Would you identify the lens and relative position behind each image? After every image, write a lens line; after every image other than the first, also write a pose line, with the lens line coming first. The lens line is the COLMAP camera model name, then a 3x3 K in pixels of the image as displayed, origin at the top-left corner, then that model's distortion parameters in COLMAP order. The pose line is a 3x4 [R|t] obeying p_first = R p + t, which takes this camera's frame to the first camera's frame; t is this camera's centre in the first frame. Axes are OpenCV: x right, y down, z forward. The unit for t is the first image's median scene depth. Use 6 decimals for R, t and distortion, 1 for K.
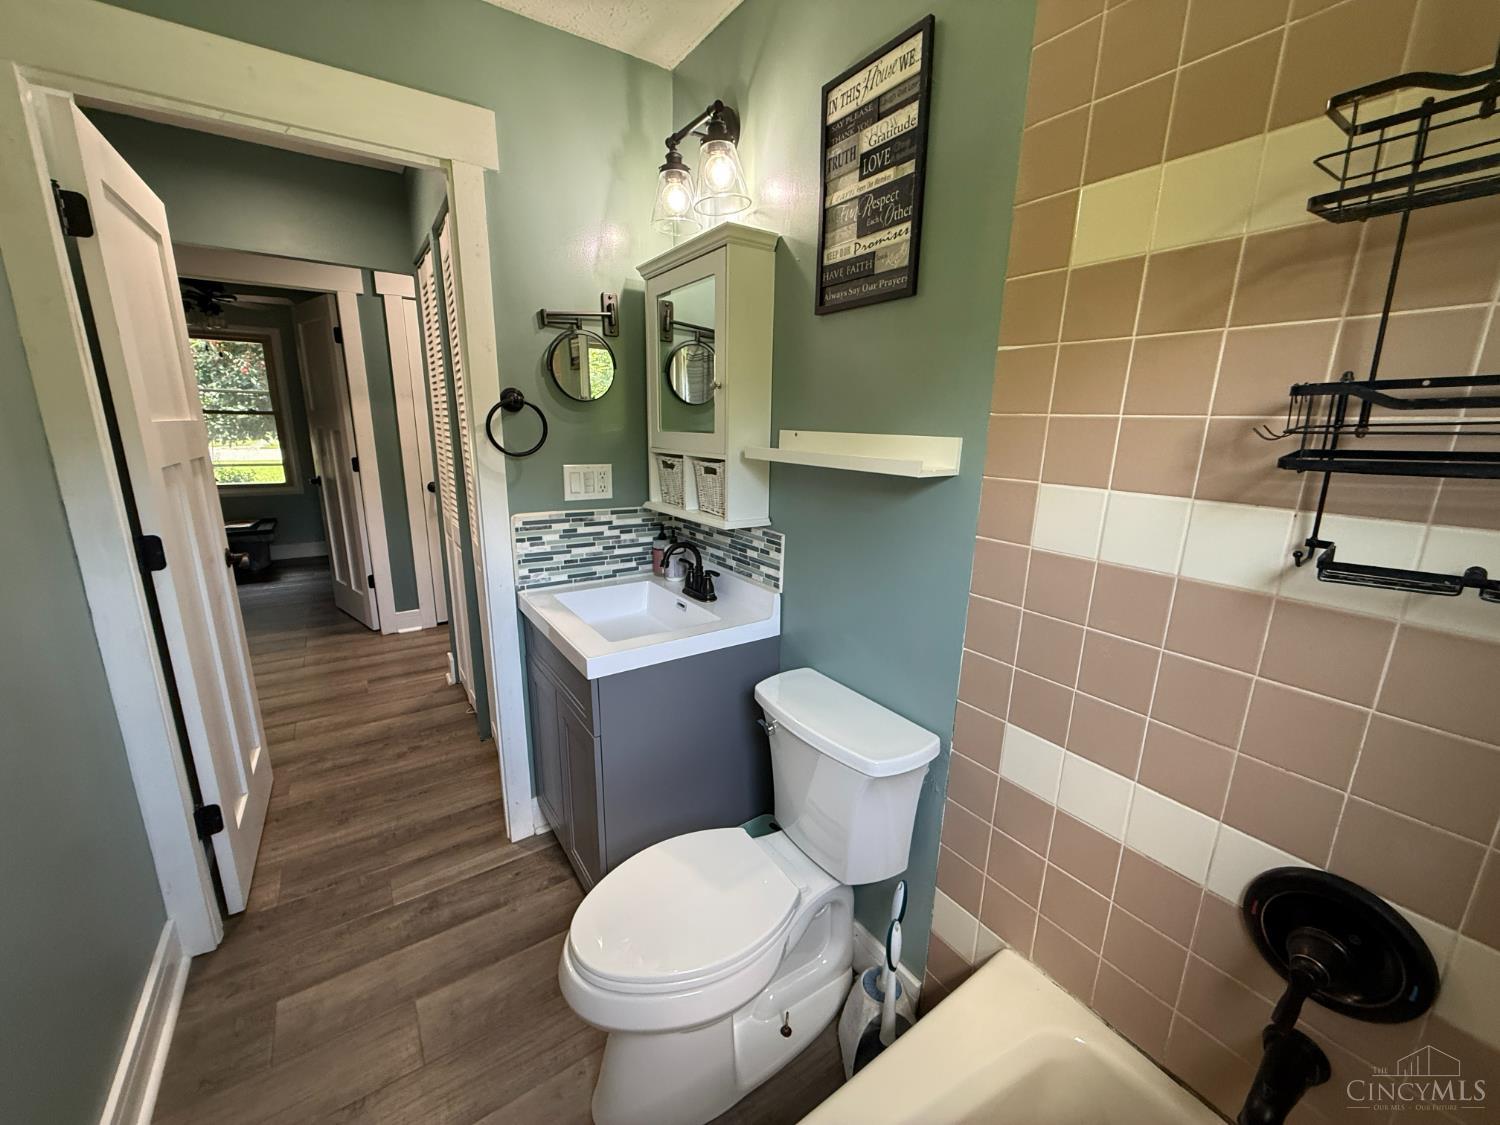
lens RADIAL K [[593.7, 0, 751.8], [0, 593.7, 564.0], [0, 0, 1]] dist [0.000287, -0.000092]
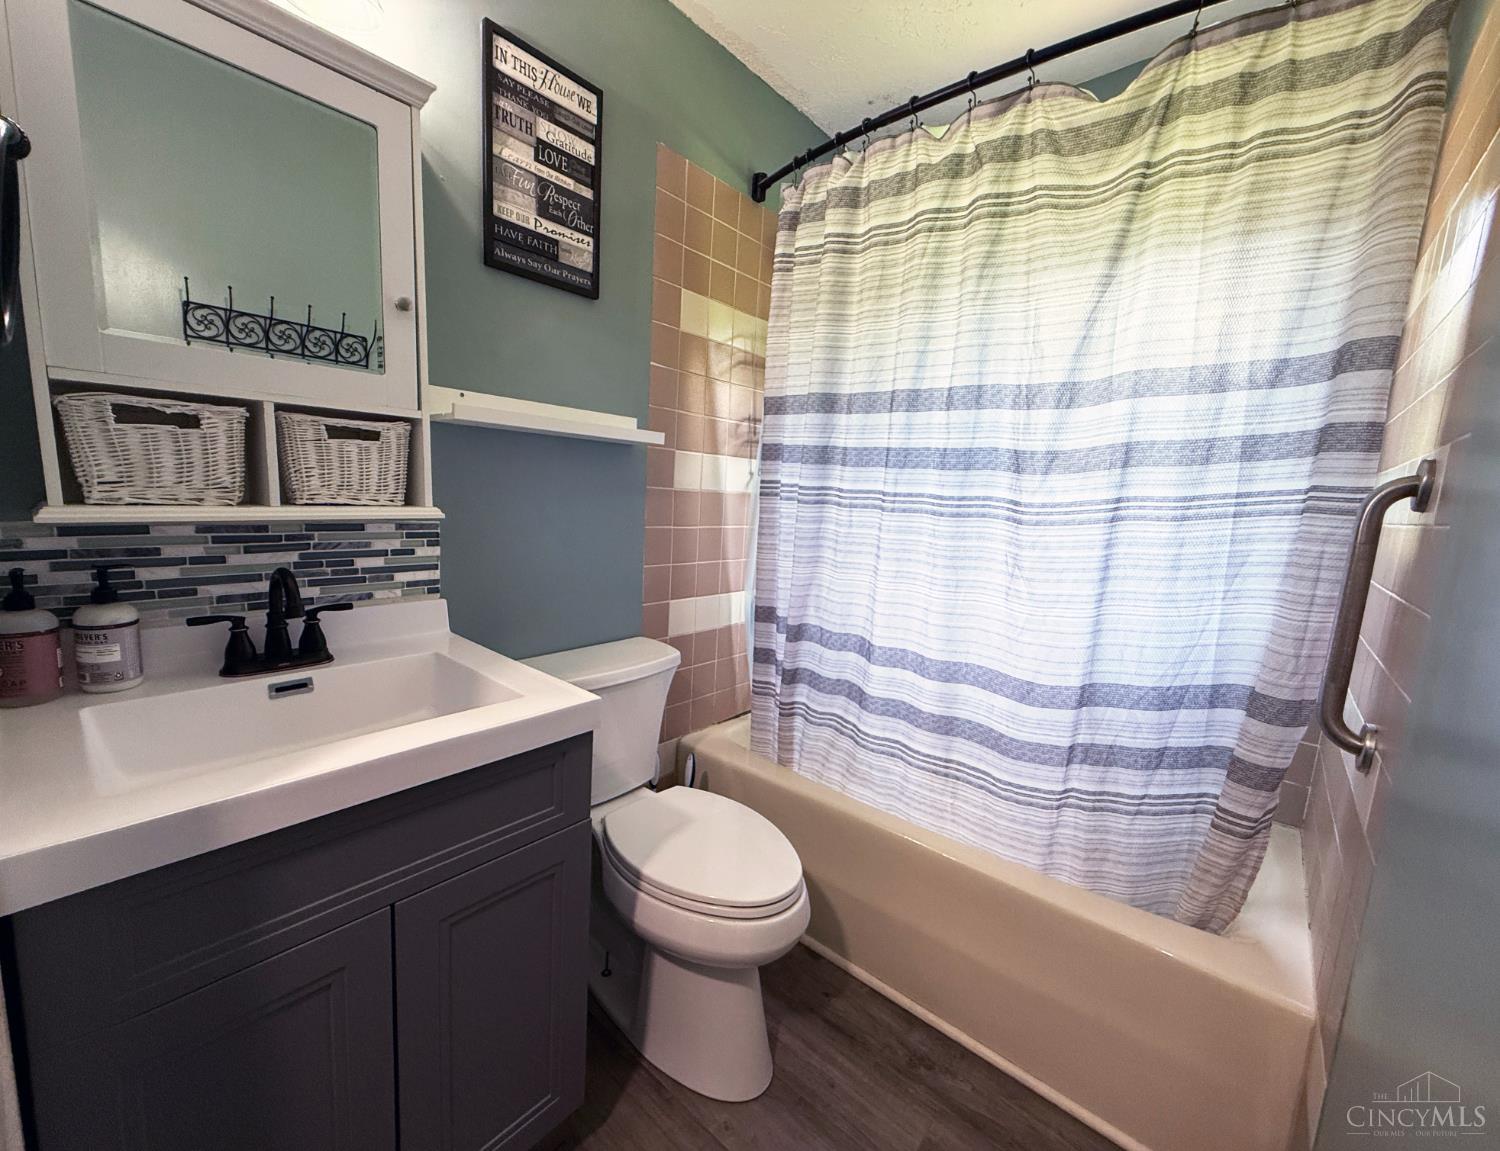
lens RADIAL K [[608.8, 0, 724.5], [0, 608.8, 578.4], [0, 0, 1]] dist [-0.001242, 0.001076]
pose [[-0.236948, -0.171140, 0.956330, -1.066343], [0.174980, 0.960747, 0.215285, -0.110111], [-0.955635, 0.218350, -0.197701, 1.068121]]
